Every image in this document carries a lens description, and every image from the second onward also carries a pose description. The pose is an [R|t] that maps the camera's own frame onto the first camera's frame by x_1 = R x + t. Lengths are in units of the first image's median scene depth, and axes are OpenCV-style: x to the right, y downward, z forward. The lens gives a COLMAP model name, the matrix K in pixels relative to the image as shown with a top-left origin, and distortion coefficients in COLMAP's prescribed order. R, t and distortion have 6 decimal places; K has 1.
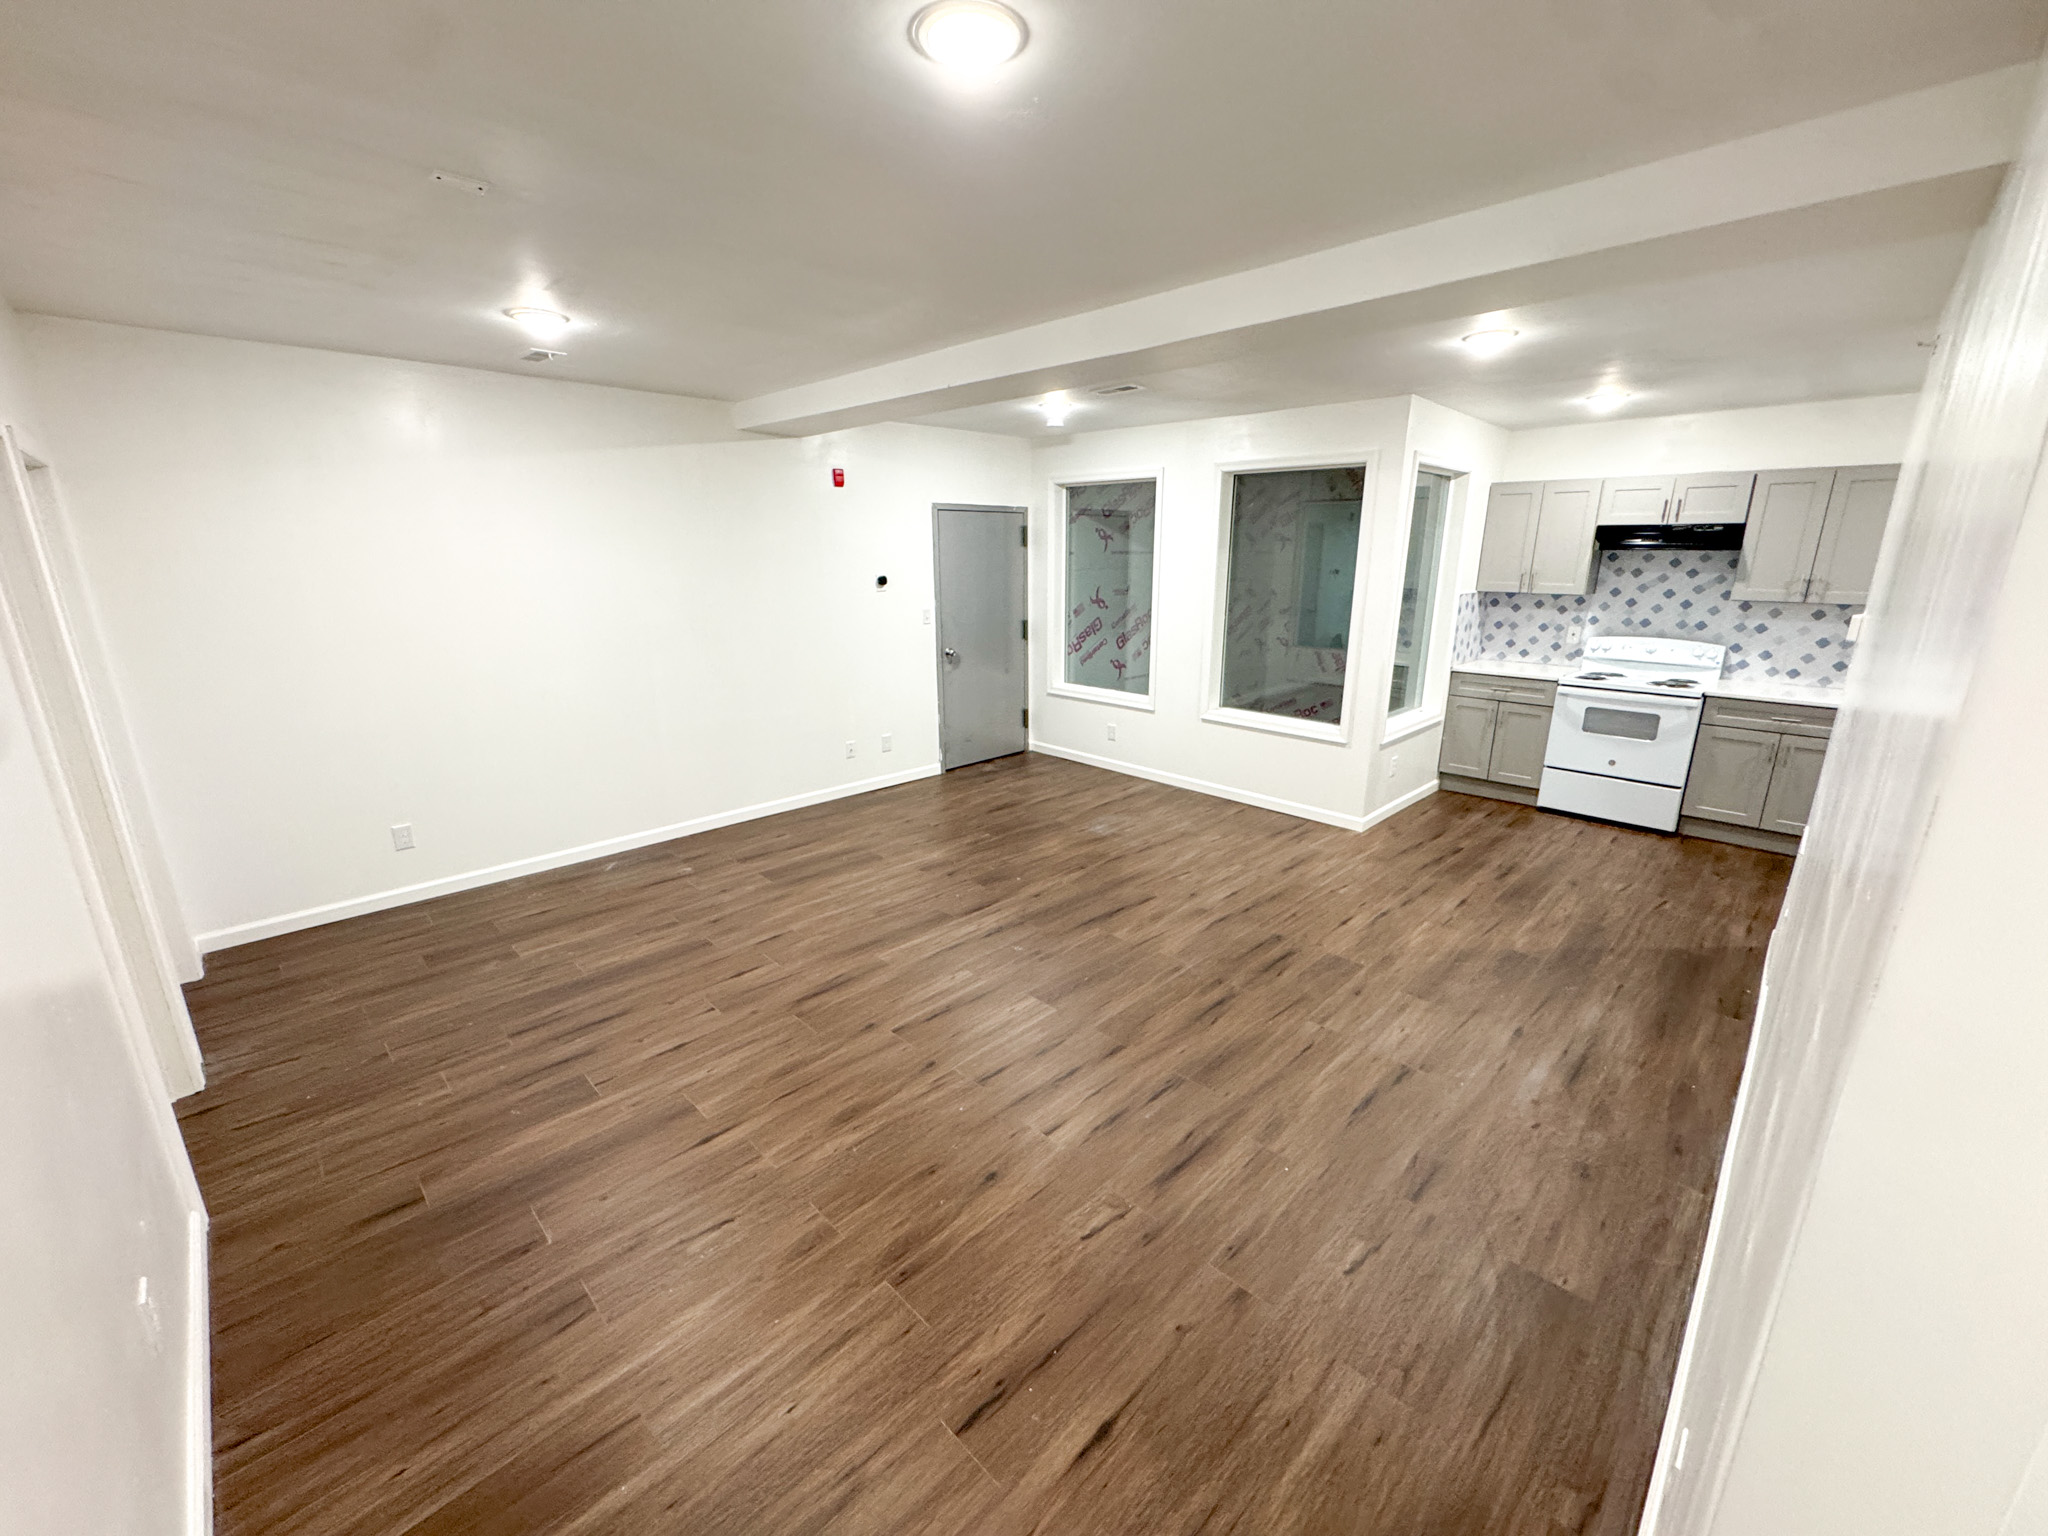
lens RADIAL K [[815.9, 0, 1021.3], [0, 815.9, 769.6], [0, 0, 1]] dist [-0.003146, 0.000131]
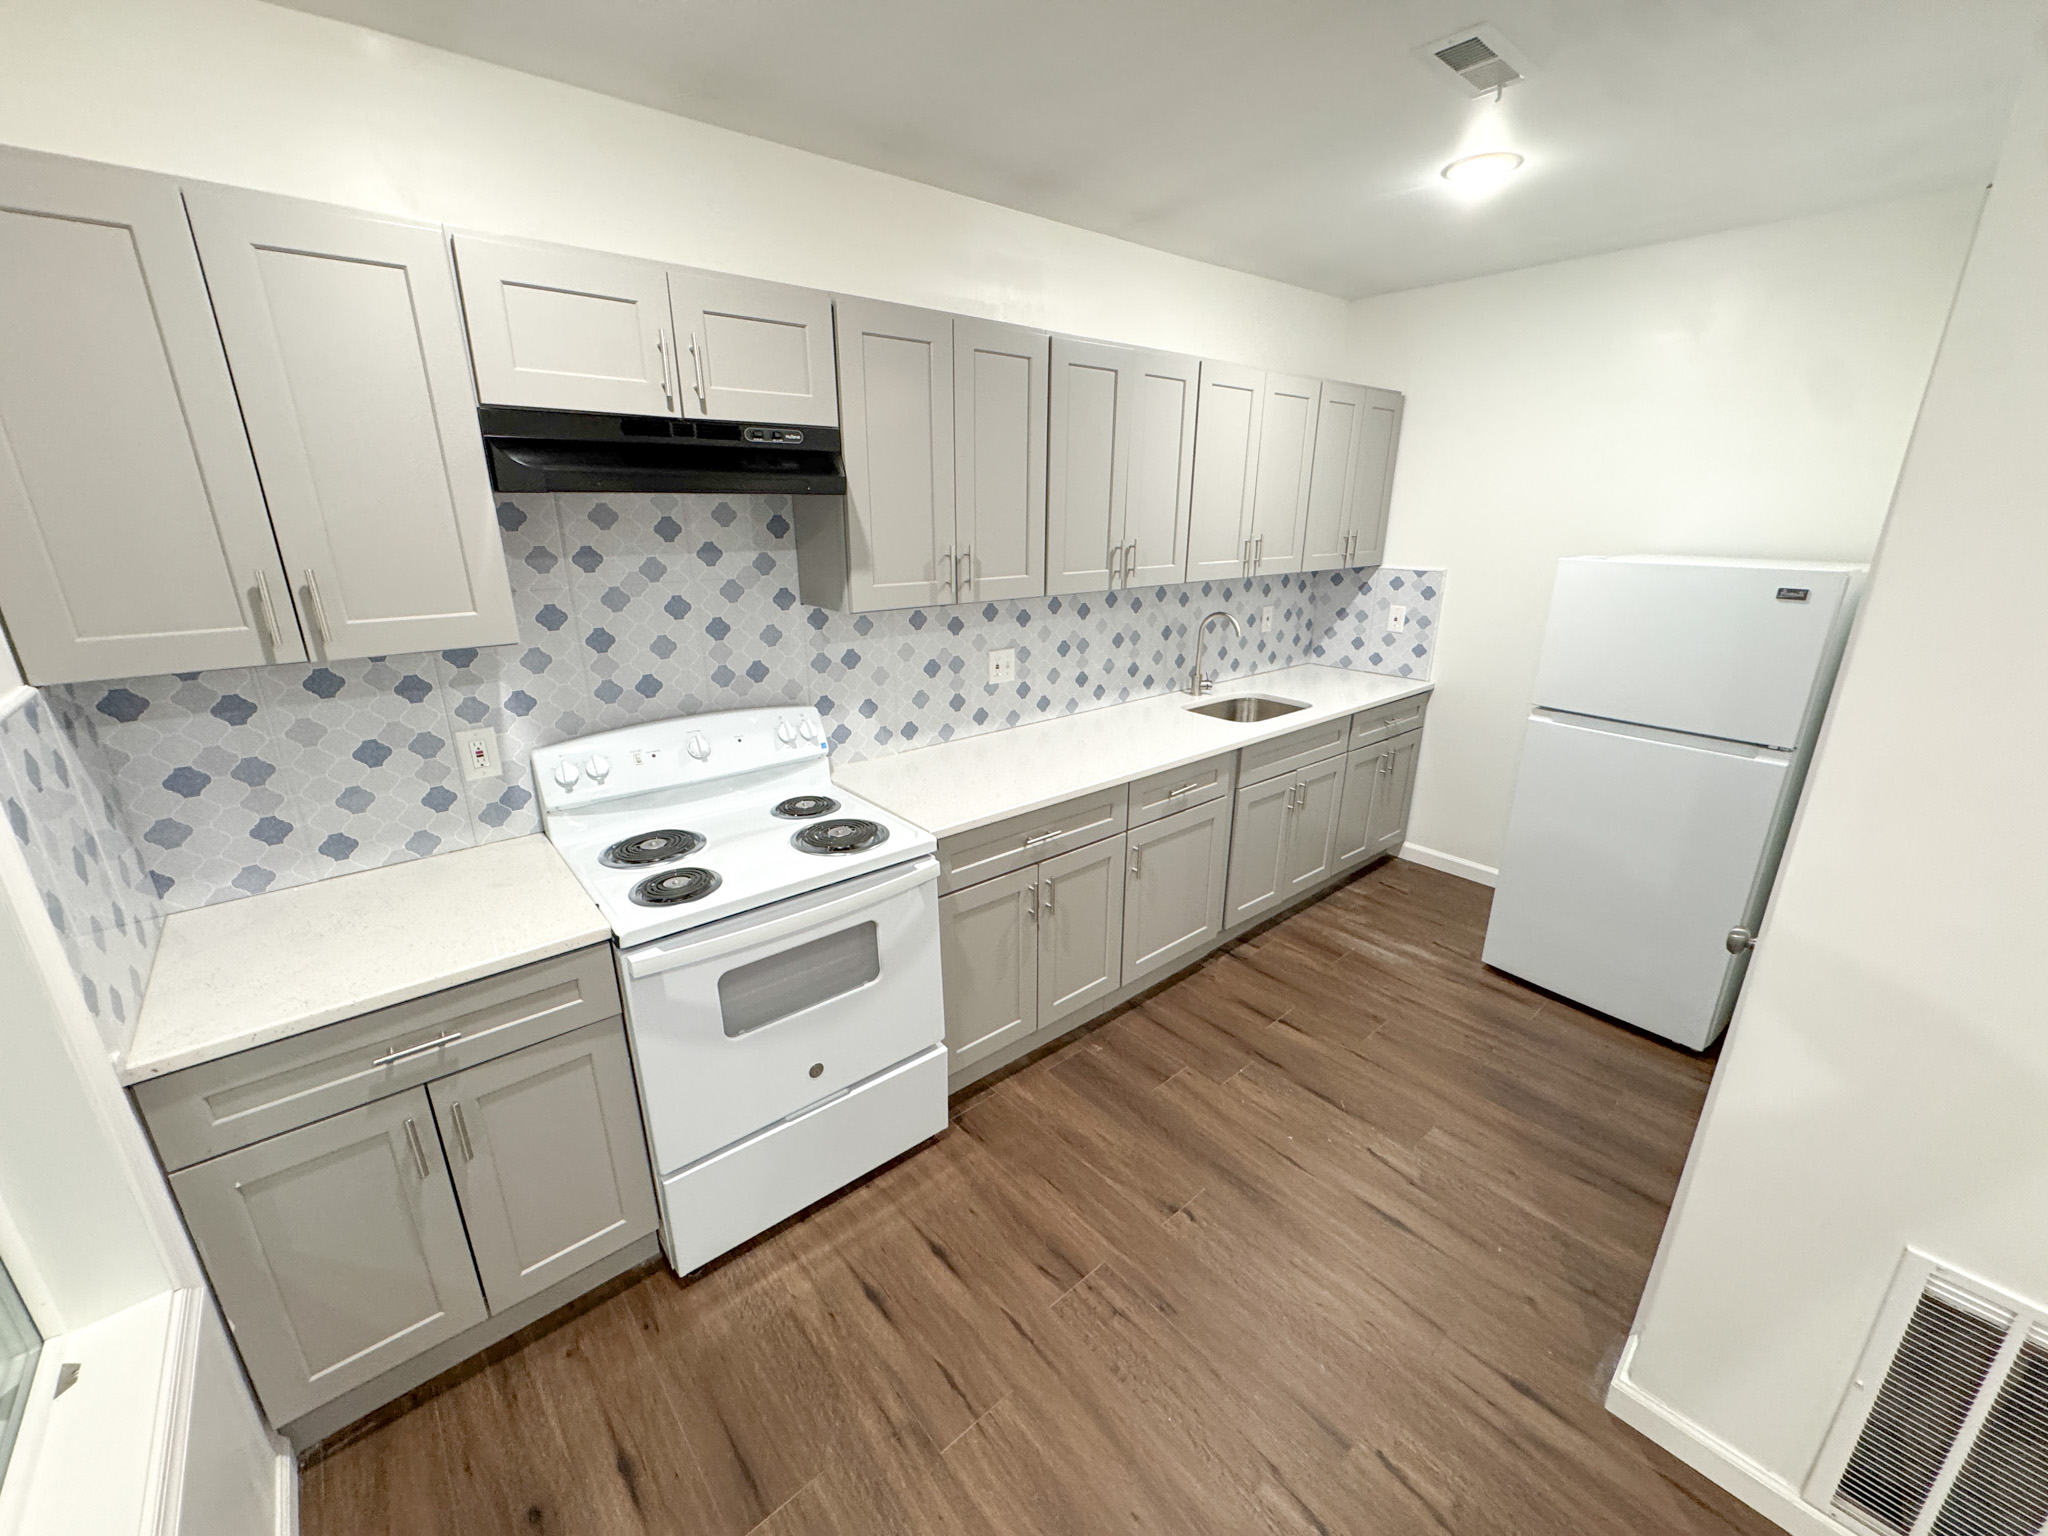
lens RADIAL K [[815.9, 0, 1021.3], [0, 815.9, 769.6], [0, 0, 1]] dist [-0.003146, 0.000131]
pose [[0.071584, -0.308947, 0.948381, 0.448535], [0.259948, 0.923741, 0.281299, -0.232854], [-0.962966, 0.226393, 0.146436, 0.880688]]
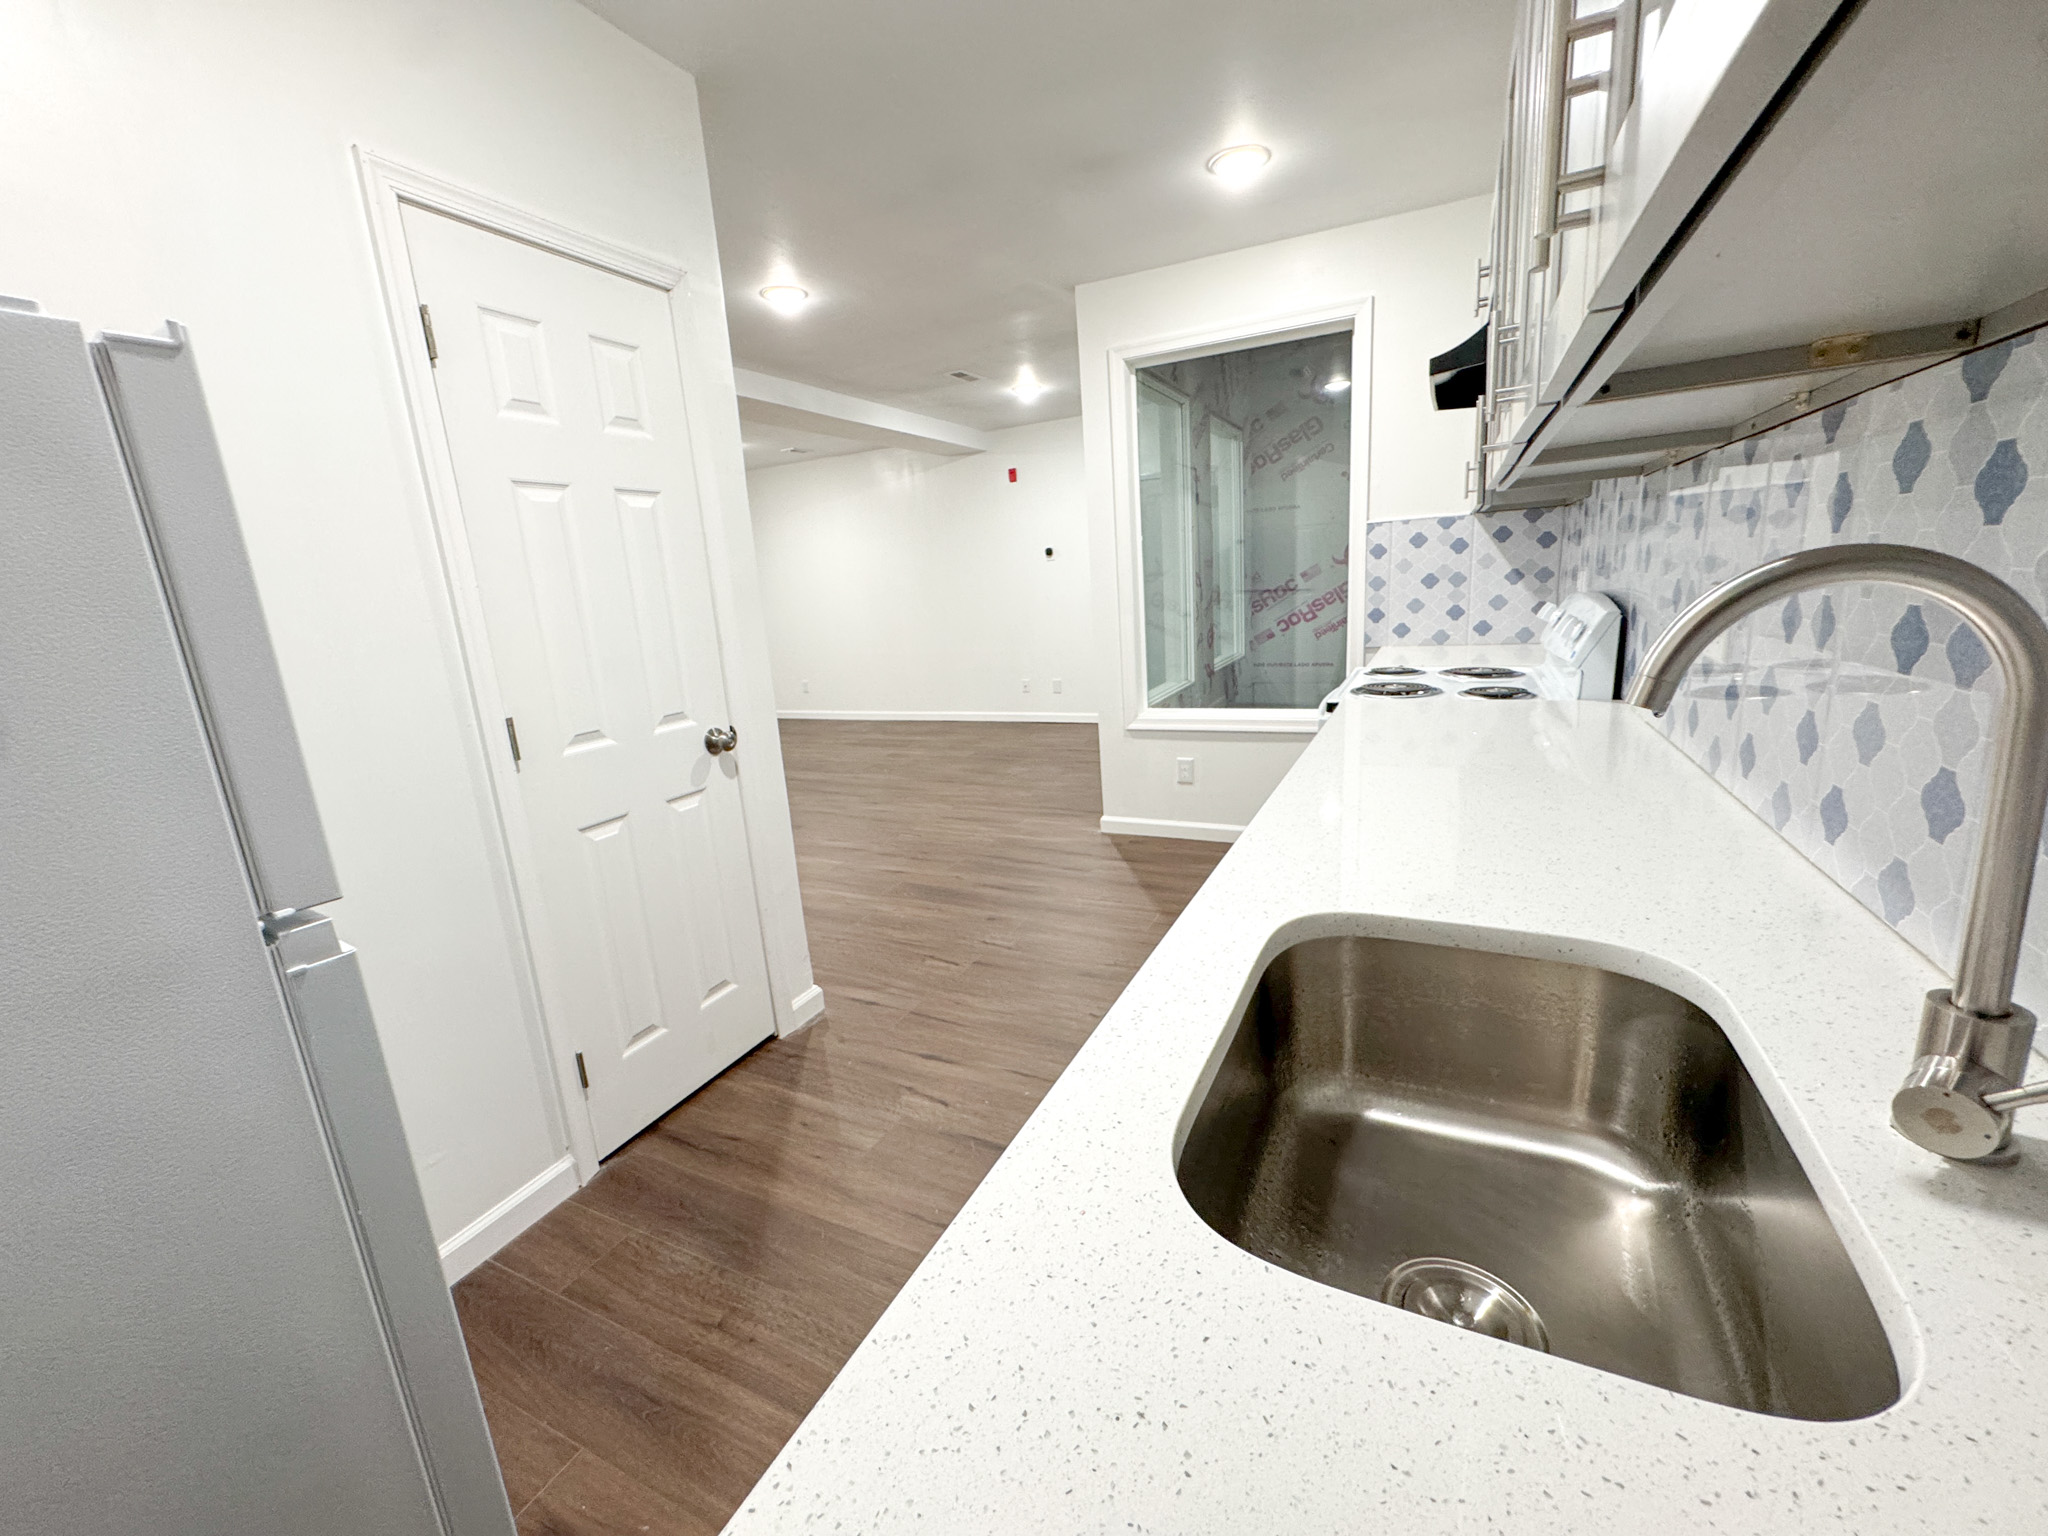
lens RADIAL K [[815.9, 0, 1021.3], [0, 815.9, 769.6], [0, 0, 1]] dist [-0.003146, 0.000131]
pose [[0.323336, 0.197297, -0.925488, 1.213246], [-0.188694, 0.971824, 0.141251, -0.092334], [0.927280, 0.128963, 0.351454, 0.669039]]
